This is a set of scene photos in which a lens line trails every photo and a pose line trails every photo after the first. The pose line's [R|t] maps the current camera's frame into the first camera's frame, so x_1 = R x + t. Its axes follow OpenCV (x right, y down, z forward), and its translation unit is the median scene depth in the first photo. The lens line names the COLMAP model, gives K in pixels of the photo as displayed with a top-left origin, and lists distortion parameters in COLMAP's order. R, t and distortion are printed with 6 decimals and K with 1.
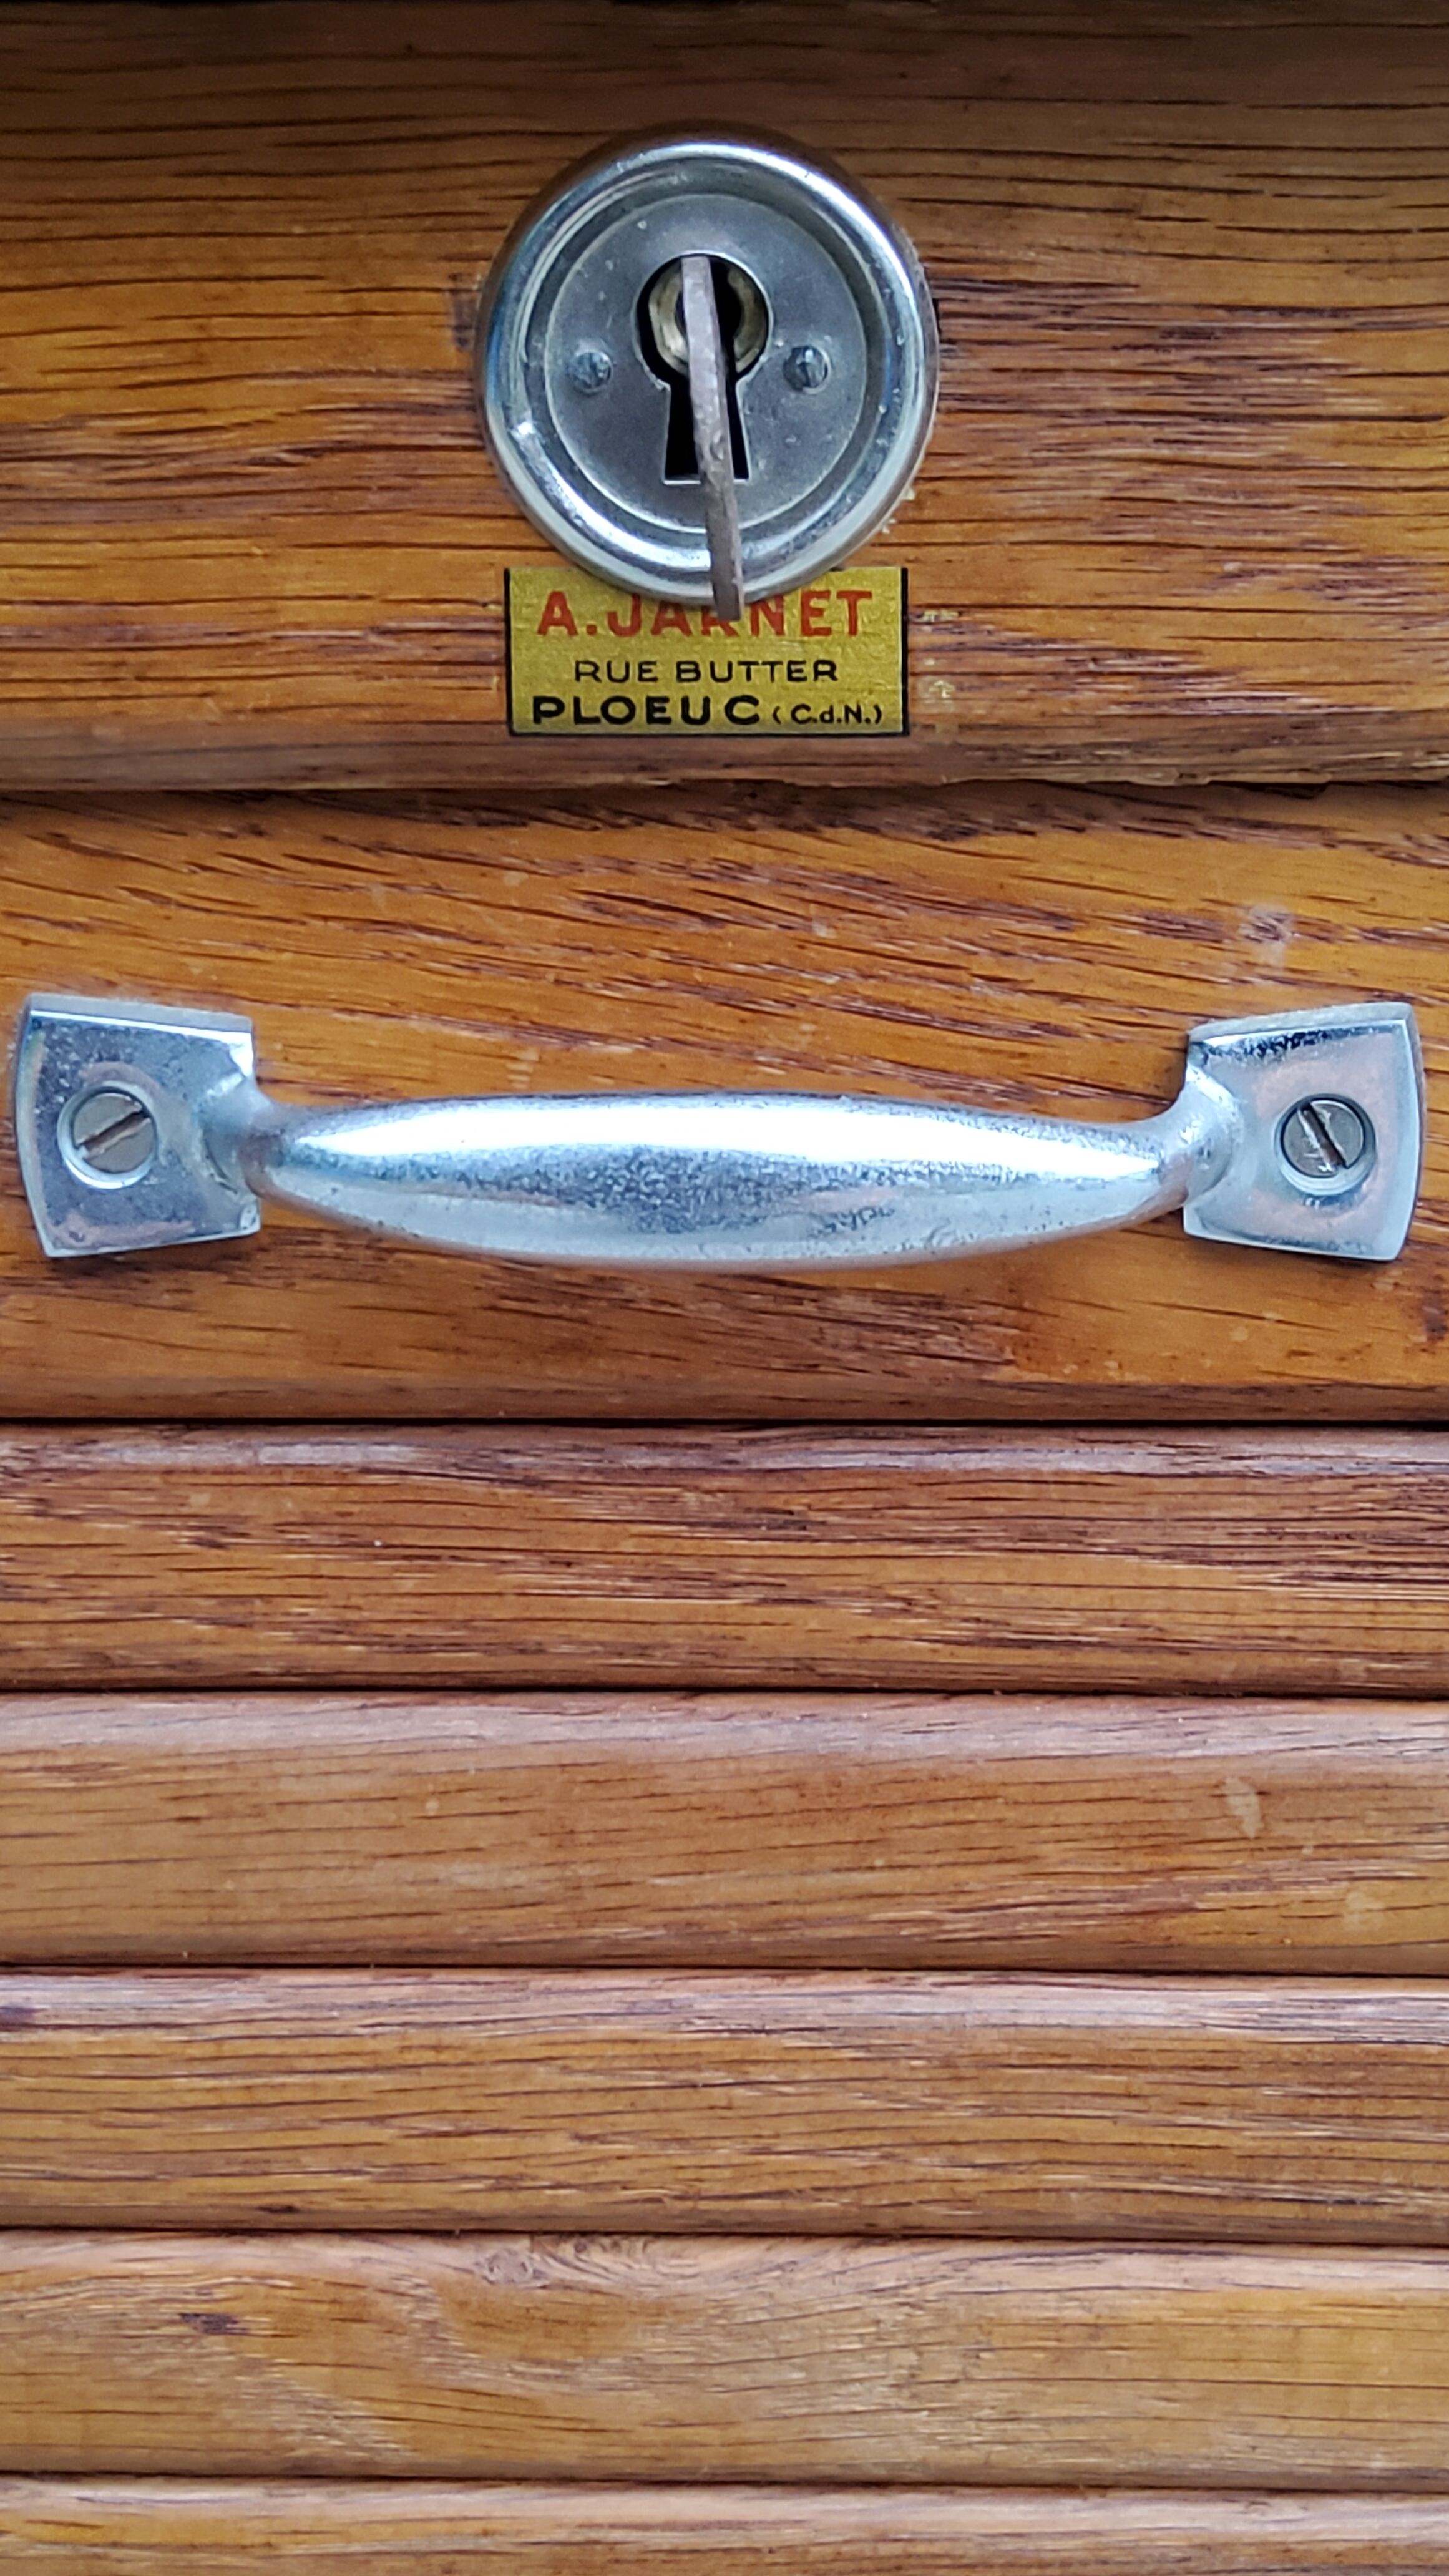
lens RADIAL K [[3760.2, 0, 741.4], [0, 3760.2, 1281.2], [0, 0, 1]] dist [0.105022, 0.000000]
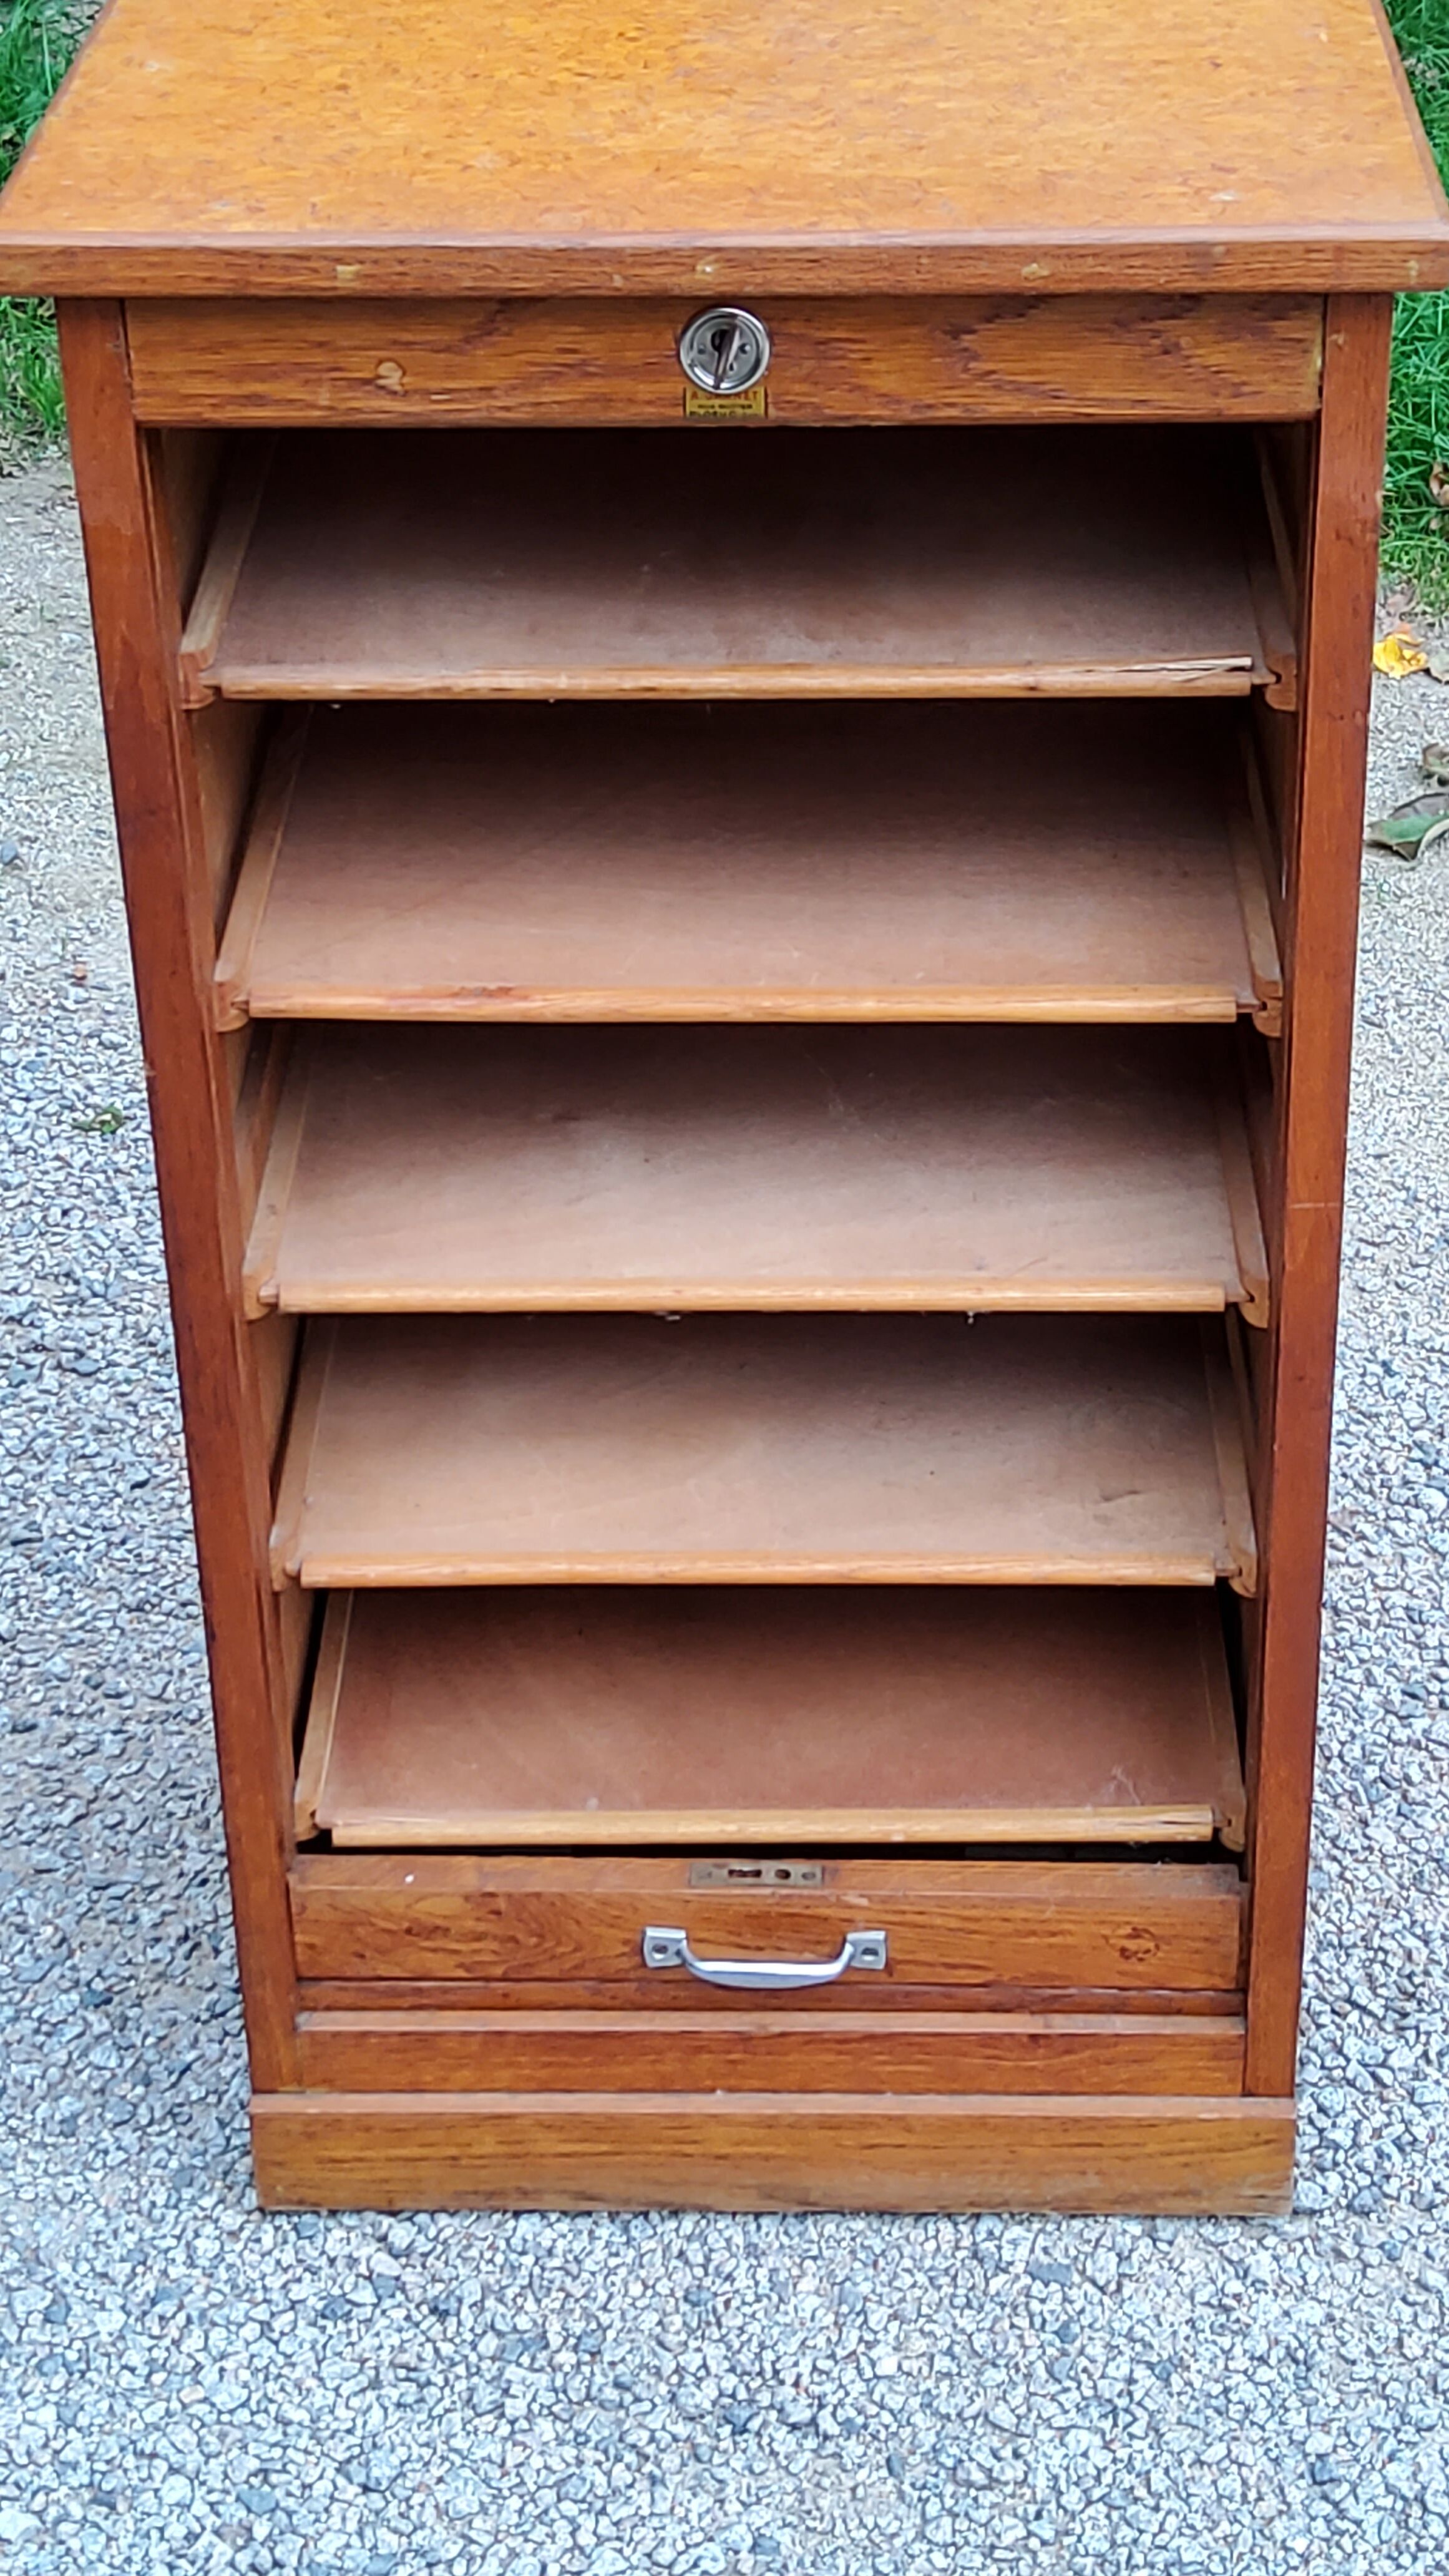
lens RADIAL K [[4396.2, 0, 727.6], [0, 4396.2, 1267.2], [0, 0, 1]] dist [0.116788, 0.000000]
pose [[0.999954, -0.007913, 0.005405, -0.040786], [0.006104, 0.960783, 0.277236, -0.607810], [-0.007387, -0.277190, 0.960787, -4.321821]]
